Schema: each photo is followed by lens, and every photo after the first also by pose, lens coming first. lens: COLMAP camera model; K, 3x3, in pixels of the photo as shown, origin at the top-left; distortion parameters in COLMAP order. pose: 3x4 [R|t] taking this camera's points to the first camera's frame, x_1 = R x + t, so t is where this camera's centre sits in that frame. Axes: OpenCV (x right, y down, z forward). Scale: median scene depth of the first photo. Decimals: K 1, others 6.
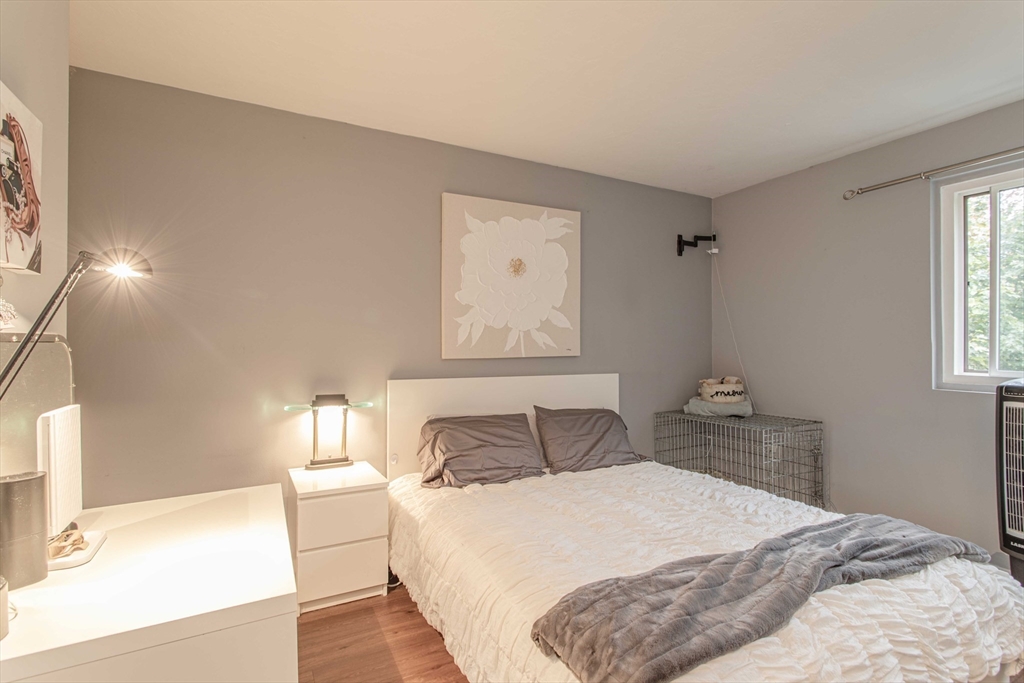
lens RADIAL K [[497.8, 0, 512.5], [0, 497.8, 343.0], [0, 0, 1]] dist [-0.004939, -0.000681]
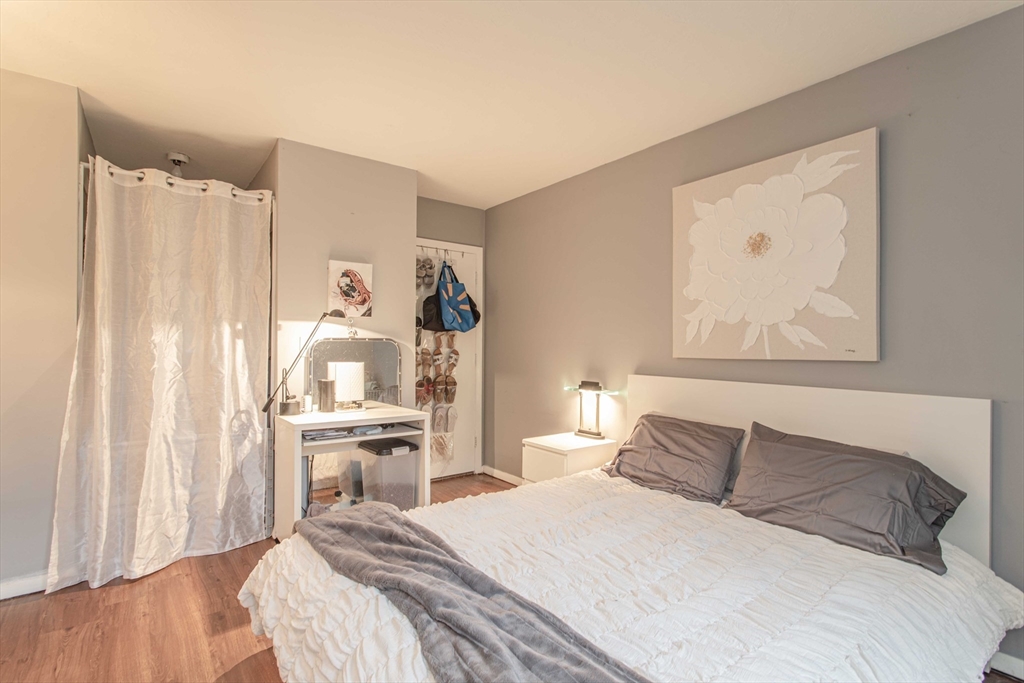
lens RADIAL K [[497.8, 0, 512.8], [0, 497.8, 343.6], [0, 0, 1]] dist [-0.004939, -0.000681]
pose [[0.147329, -0.002131, -0.989085, 0.773772], [-0.001502, 0.999996, -0.002378, 0.007431], [0.989086, 0.001836, 0.147325, 0.532563]]
